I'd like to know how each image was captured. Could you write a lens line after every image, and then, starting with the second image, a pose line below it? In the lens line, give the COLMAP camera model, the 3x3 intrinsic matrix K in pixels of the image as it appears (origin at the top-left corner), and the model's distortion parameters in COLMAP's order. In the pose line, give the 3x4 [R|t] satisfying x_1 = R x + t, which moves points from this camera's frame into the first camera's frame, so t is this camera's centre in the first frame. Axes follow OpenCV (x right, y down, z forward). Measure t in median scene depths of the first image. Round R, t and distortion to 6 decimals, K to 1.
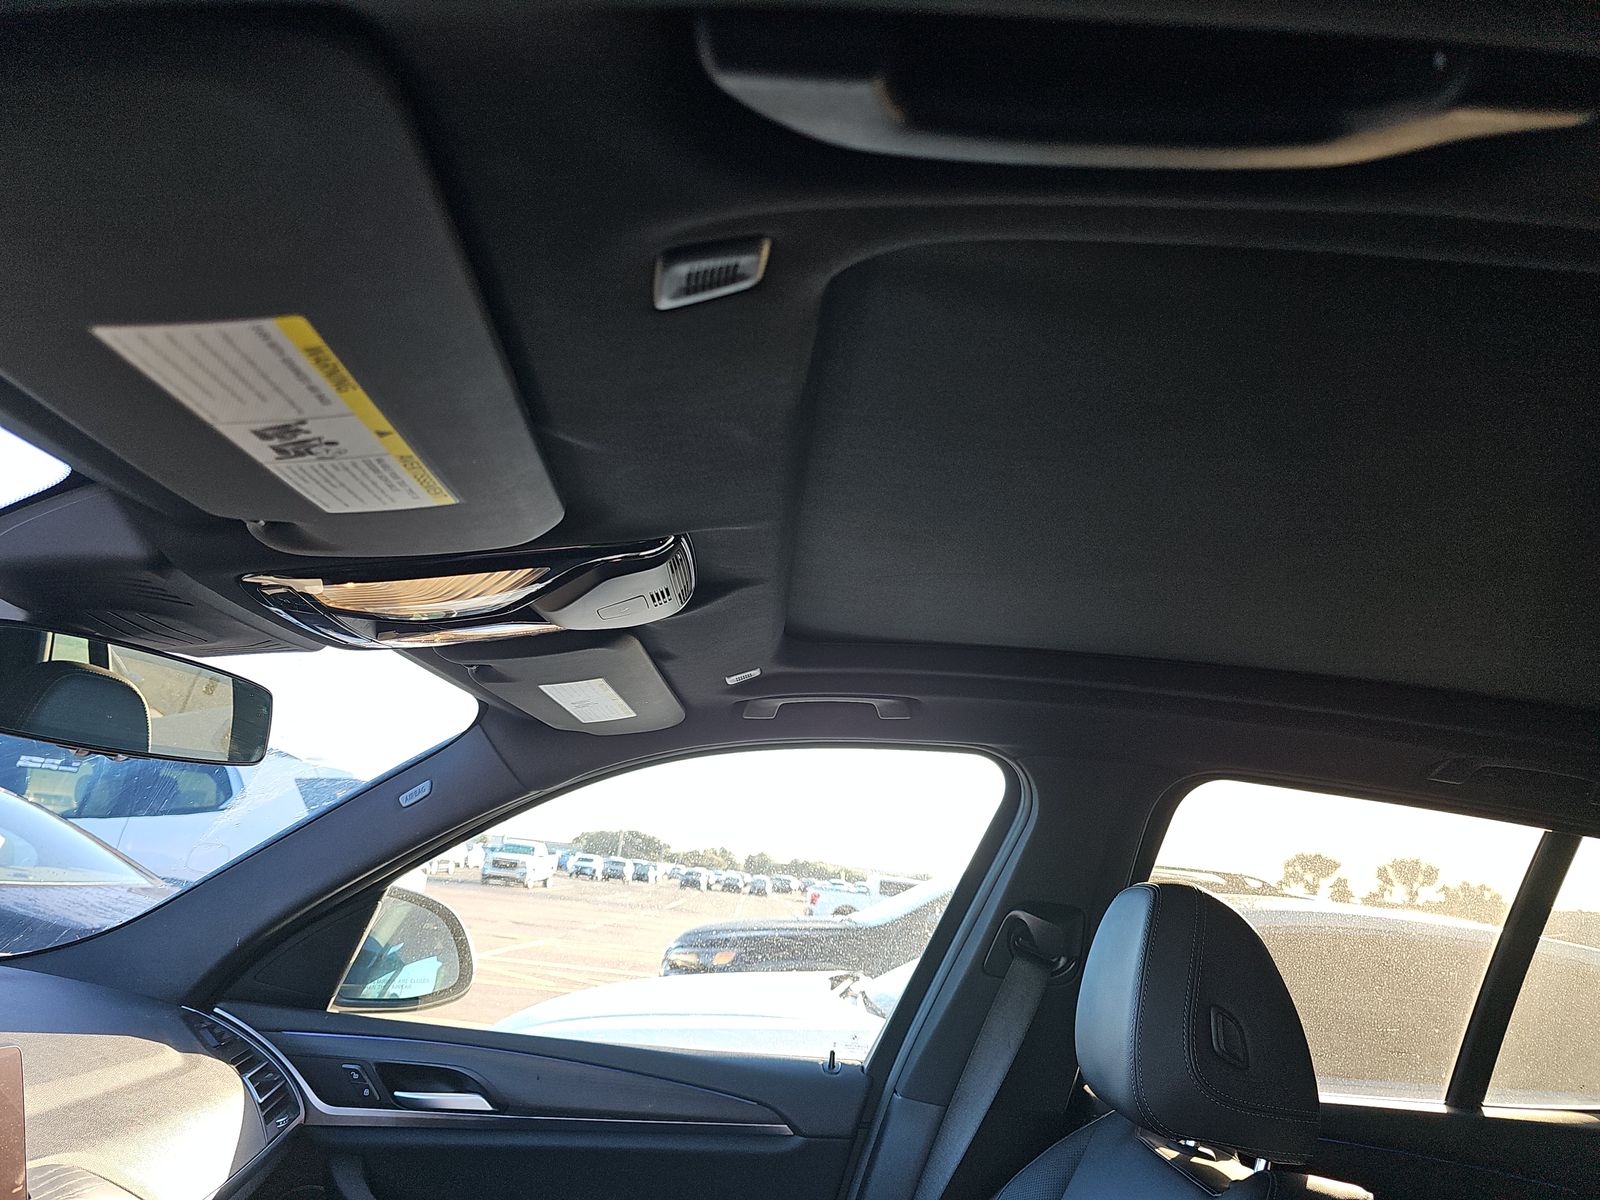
lens RADIAL K [[1059.9, 0, 792.1], [0, 1059.9, 591.4], [0, 0, 1]] dist [0.057489, -0.057920]
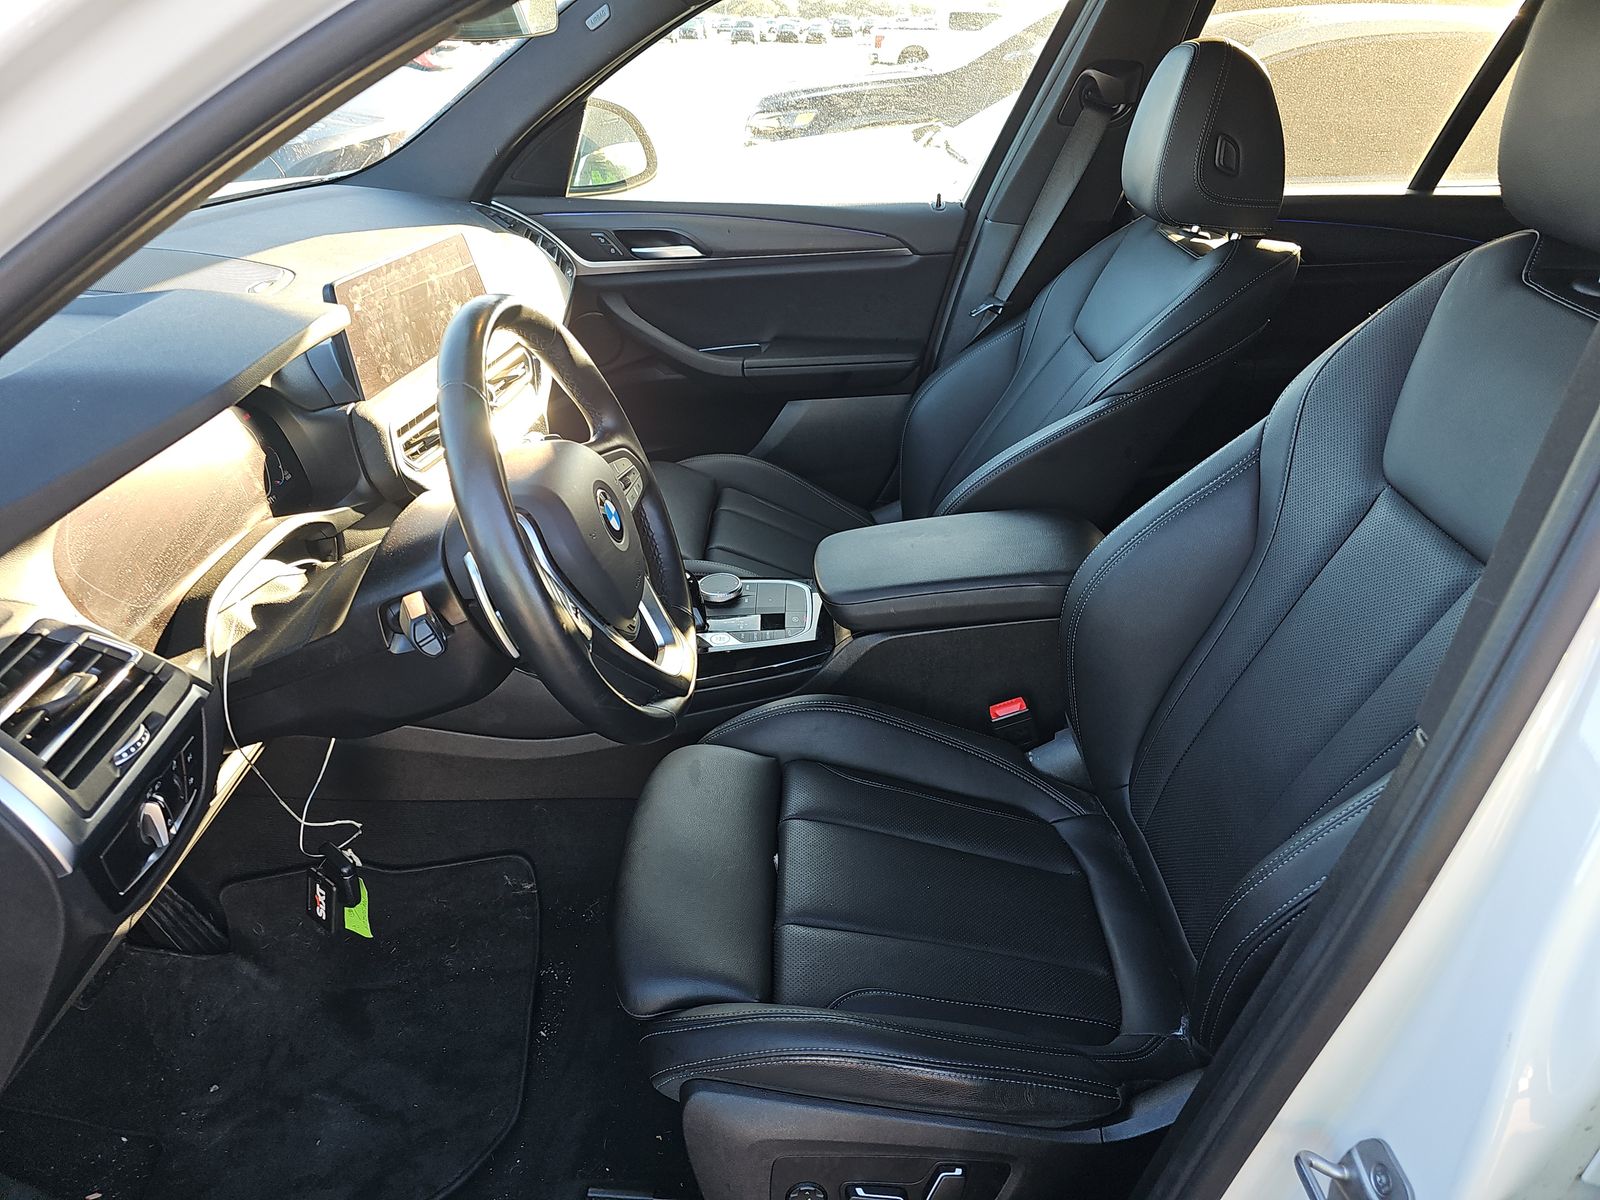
lens RADIAL K [[1059.9, 0, 792.1], [0, 1059.9, 591.4], [0, 0, 1]] dist [0.057489, -0.057920]
pose [[0.994585, -0.058726, -0.085747, -0.062712], [0.101477, 0.726896, 0.679208, -0.142780], [0.022442, -0.684232, 0.728919, -0.336480]]
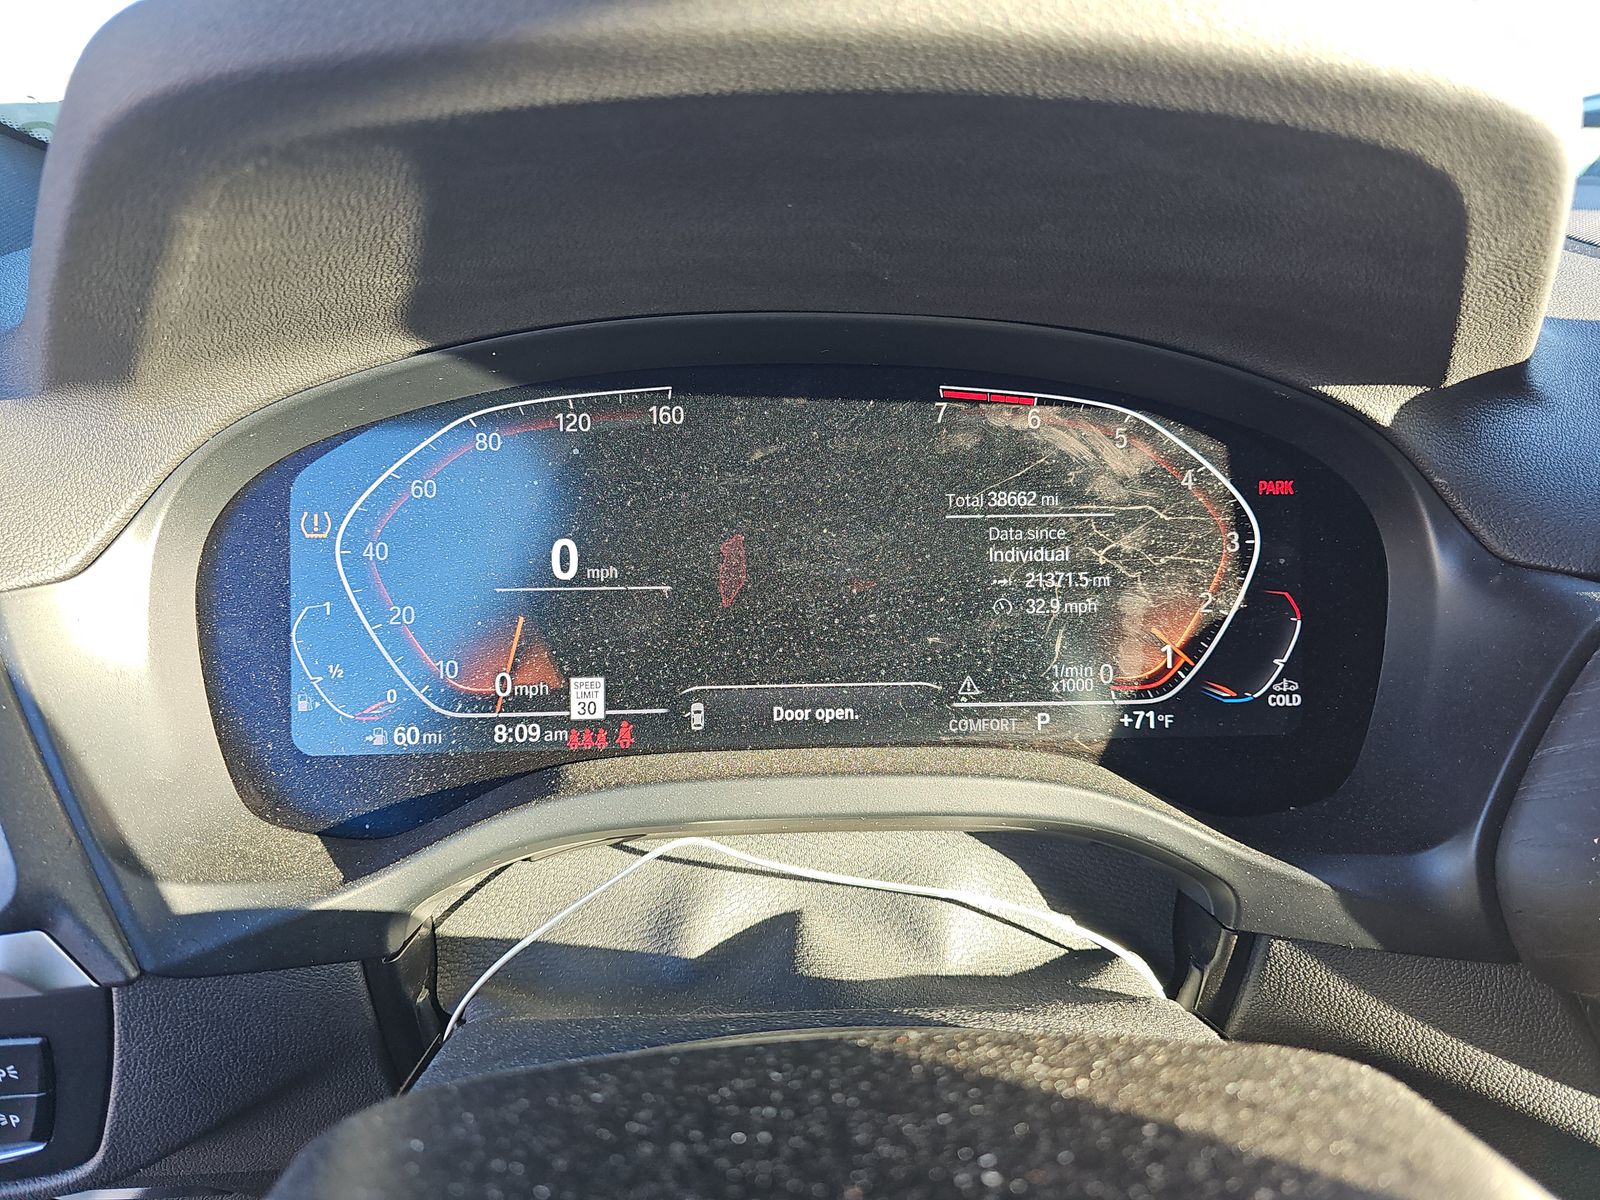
lens RADIAL K [[1078.7, 0, 800.0], [0, 1078.7, 600.0], [0, 0, 1]] dist [0.044062, -0.064426]
pose [[0.021698, 0.279835, -0.959803, -0.254927], [0.244066, 0.929500, 0.276517, 0.167124], [0.969516, -0.240256, -0.048130, 0.183948]]
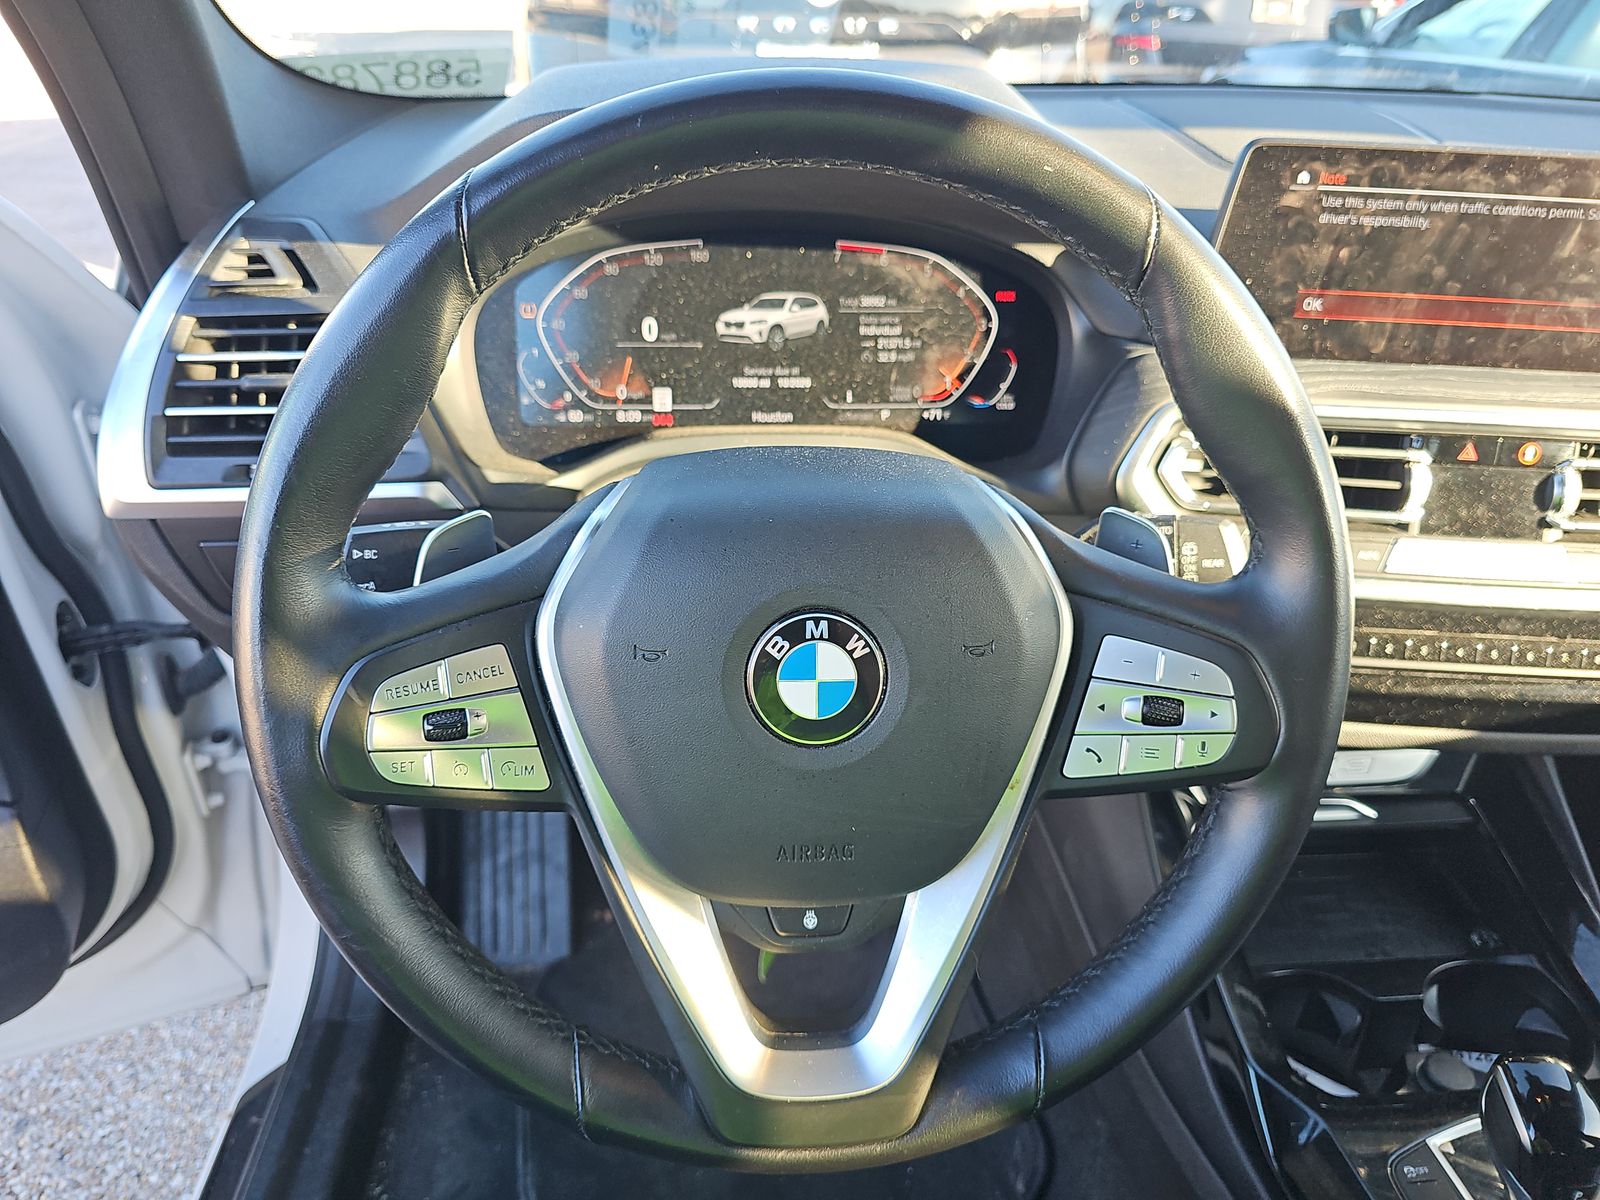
lens RADIAL K [[1078.7, 0, 800.0], [0, 1078.7, 600.0], [0, 0, 1]] dist [0.044062, -0.064426]
pose [[0.034962, 0.424317, -0.904838, 0.006860], [0.231688, 0.877284, 0.420348, 0.129847], [0.972162, -0.224337, -0.067637, 0.195088]]
